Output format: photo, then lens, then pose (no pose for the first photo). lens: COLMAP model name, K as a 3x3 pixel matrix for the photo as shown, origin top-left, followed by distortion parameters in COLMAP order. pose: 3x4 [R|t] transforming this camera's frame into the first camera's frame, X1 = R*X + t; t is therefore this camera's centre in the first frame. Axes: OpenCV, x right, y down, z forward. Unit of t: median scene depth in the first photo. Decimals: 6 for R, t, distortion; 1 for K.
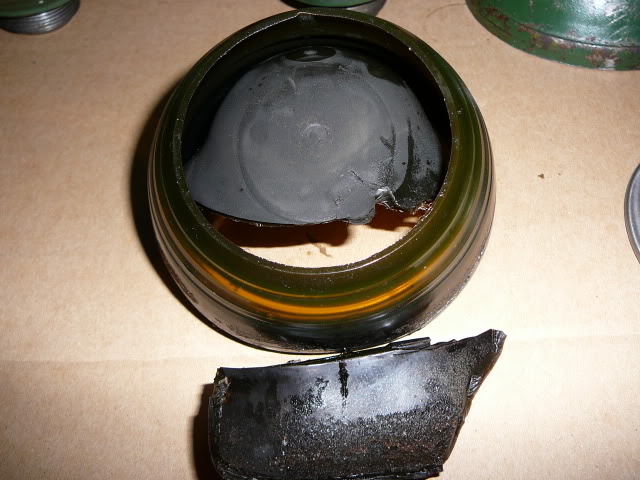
lens RADIAL K [[636.3, 0, 320.0], [0, 636.3, 240.0], [0, 0, 1]] dist [-0.135274, 0.033808]
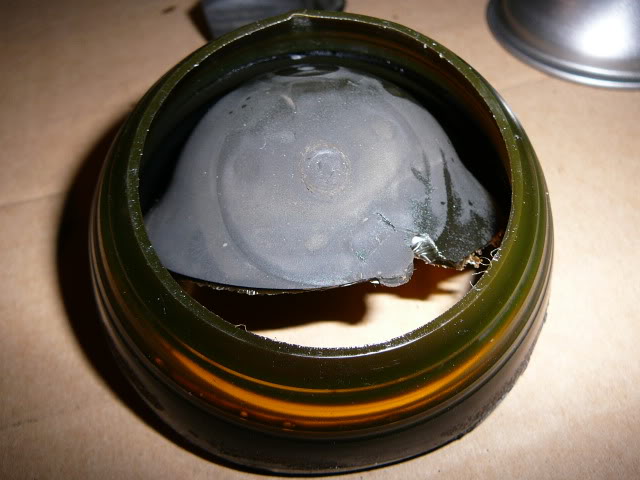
lens RADIAL K [[636.3, 0, 320.0], [0, 636.3, 240.0], [0, 0, 1]] dist [-0.135274, 0.033808]
pose [[0.993713, -0.030865, 0.107620, -0.093519], [0.046718, 0.987875, -0.148053, 0.025950], [-0.101745, 0.152150, 0.983106, 0.287979]]
